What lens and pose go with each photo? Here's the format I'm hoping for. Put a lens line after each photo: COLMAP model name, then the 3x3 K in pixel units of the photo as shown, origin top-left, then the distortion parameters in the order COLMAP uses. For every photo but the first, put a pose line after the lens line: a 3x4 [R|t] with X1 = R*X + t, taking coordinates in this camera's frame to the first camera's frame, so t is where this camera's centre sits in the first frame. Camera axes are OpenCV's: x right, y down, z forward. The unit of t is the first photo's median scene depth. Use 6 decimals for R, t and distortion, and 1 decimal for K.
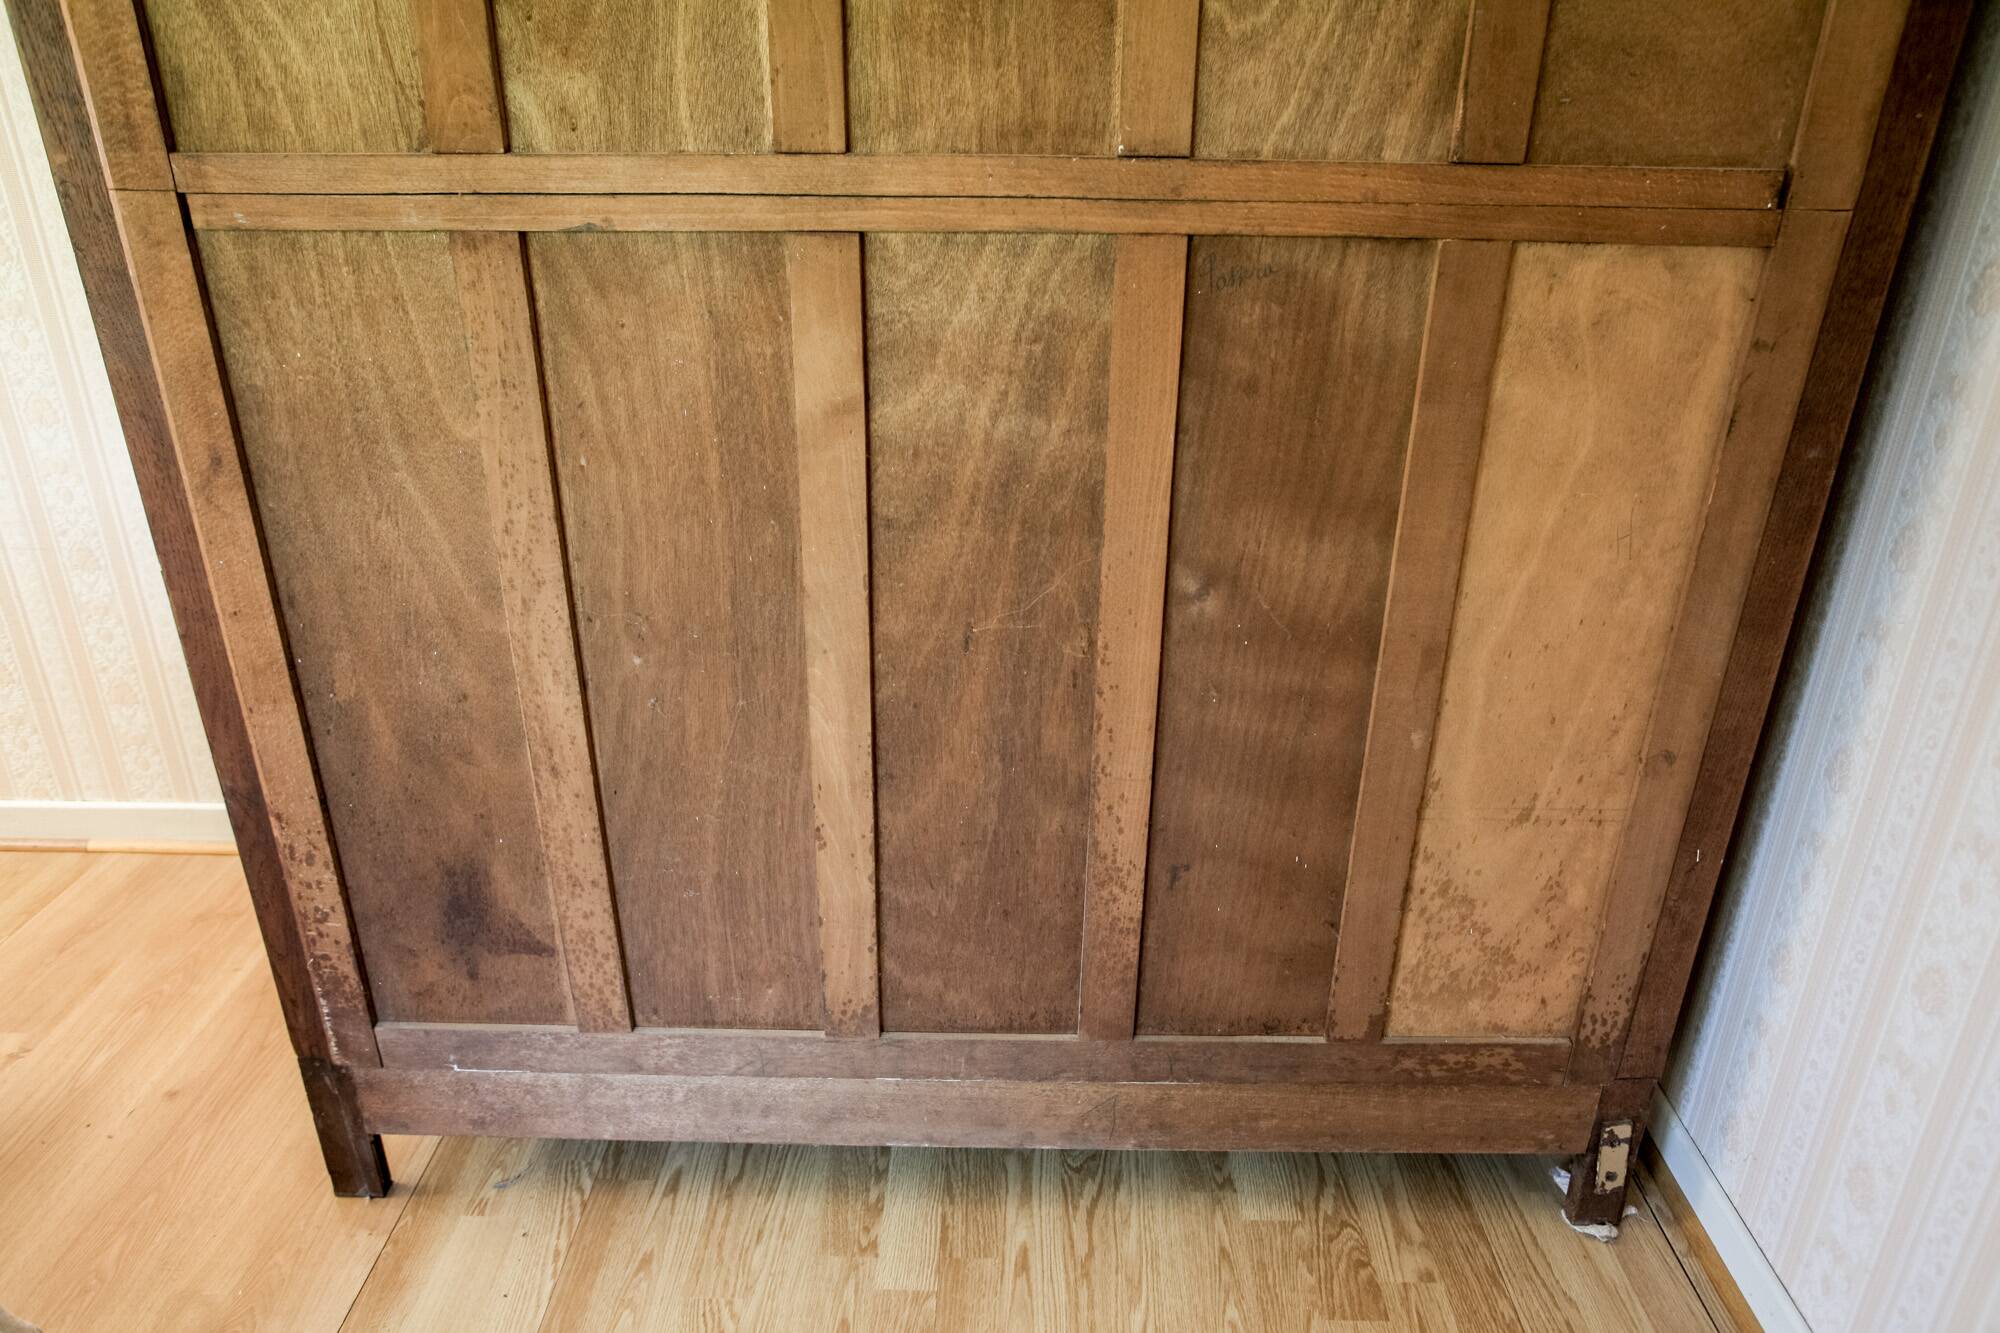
lens RADIAL K [[1315.9, 0, 993.1], [0, 1315.9, 663.8], [0, 0, 1]] dist [-0.056177, 0.042725]
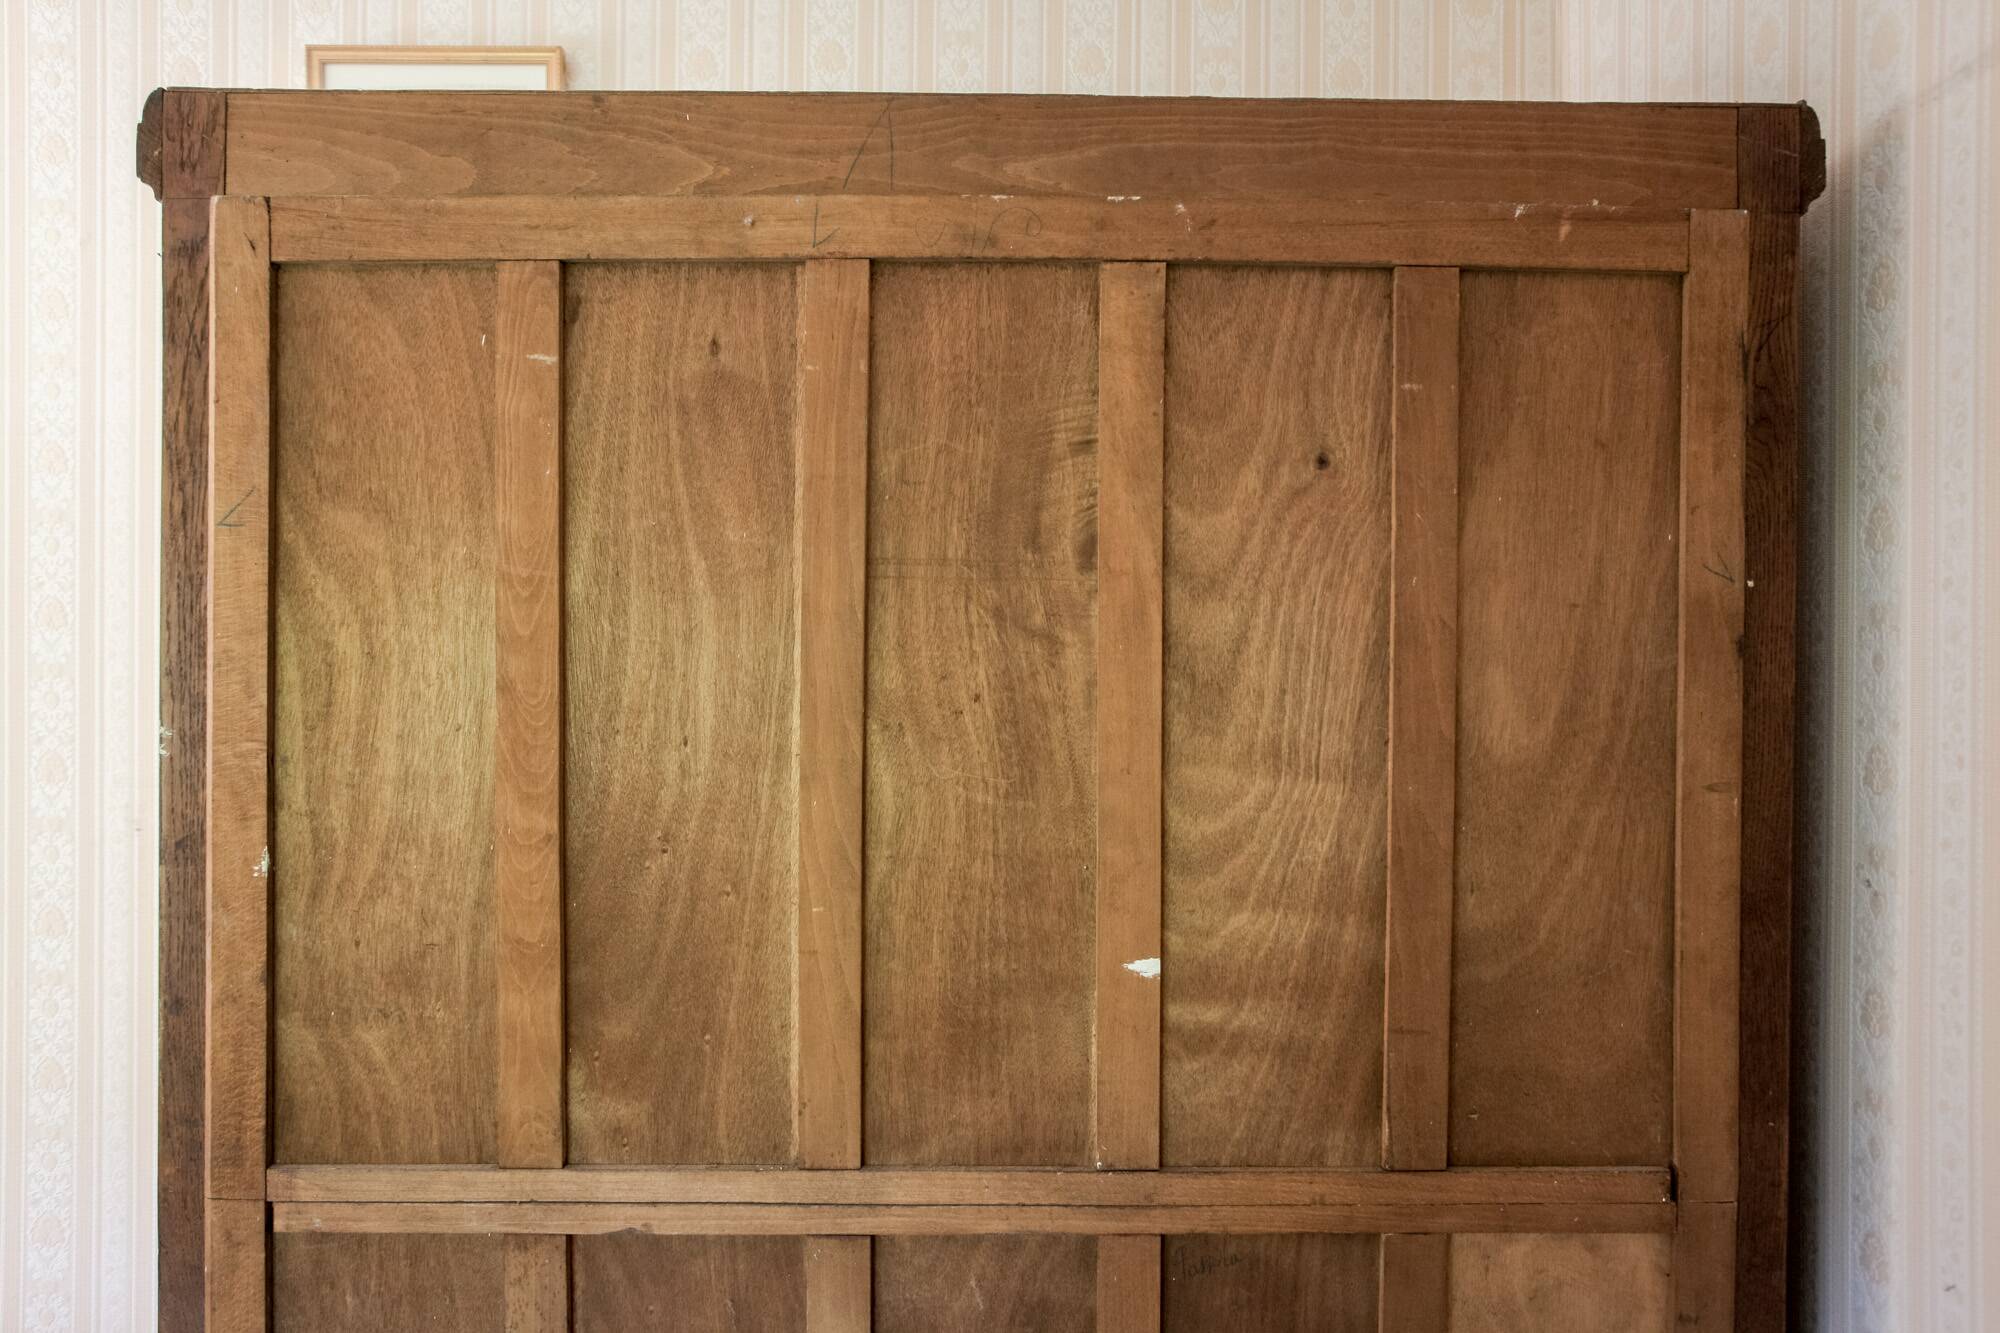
lens RADIAL K [[1315.9, 0, 995.4], [0, 1315.9, 645.9], [0, 0, 1]] dist [-0.056177, 0.042725]
pose [[0.999775, -0.005055, 0.020624, -0.015428], [0.013208, 0.908521, -0.417631, -0.325402], [-0.016626, 0.417809, 0.908383, -0.238957]]
